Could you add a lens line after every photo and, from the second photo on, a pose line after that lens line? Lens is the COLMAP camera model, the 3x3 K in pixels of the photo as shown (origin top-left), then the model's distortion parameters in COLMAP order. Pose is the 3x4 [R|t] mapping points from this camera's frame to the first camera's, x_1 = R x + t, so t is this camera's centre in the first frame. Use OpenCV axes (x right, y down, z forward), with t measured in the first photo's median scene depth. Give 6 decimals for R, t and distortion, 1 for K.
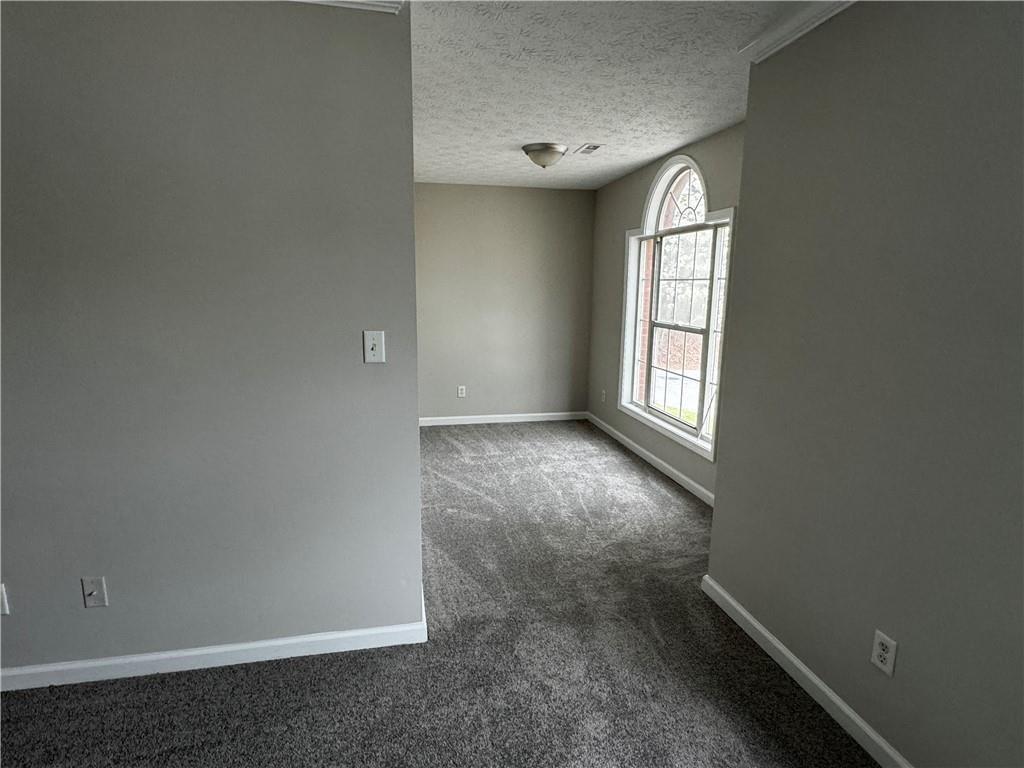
lens RADIAL K [[551.7, 0, 510.0], [0, 551.7, 387.4], [0, 0, 1]] dist [0.000537, -0.000376]
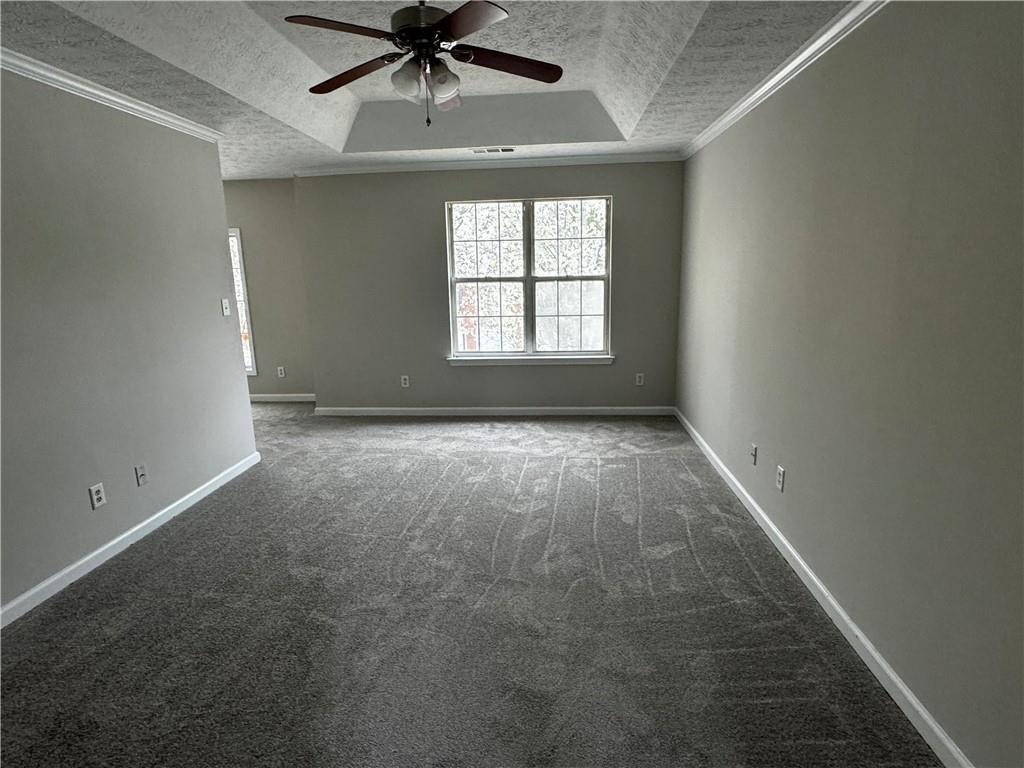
lens RADIAL K [[551.7, 0, 516.7], [0, 551.7, 384.3], [0, 0, 1]] dist [0.000537, -0.000376]
pose [[0.275657, -0.217642, 0.936293, -1.848660], [0.202510, 0.965319, 0.164768, 0.076199], [-0.939682, 0.144189, 0.310172, -0.532126]]
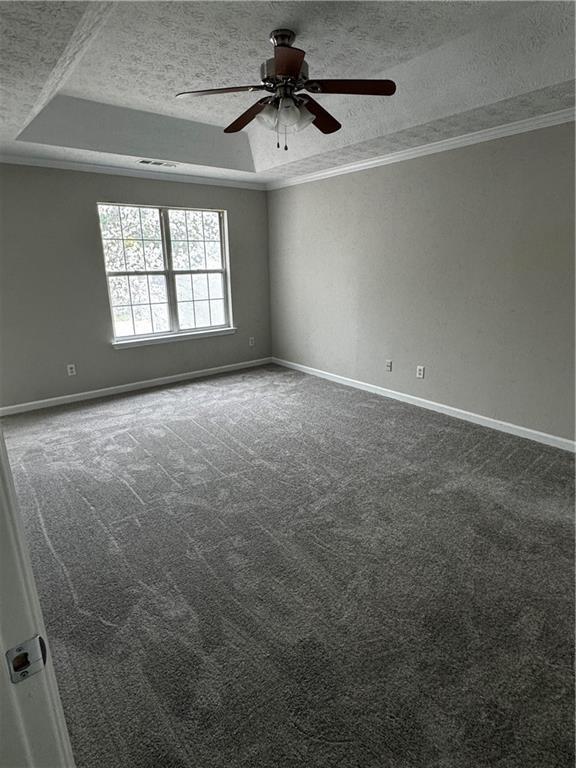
lens RADIAL K [[413.8, 0, 289.4], [0, 413.8, 384.4], [0, 0, 1]] dist [0.000537, -0.000376]
pose [[-0.455597, -0.260467, 0.851228, -1.869293], [0.173550, 0.911897, 0.371919, -0.149451], [-0.873105, 0.317176, -0.370253, 0.661697]]
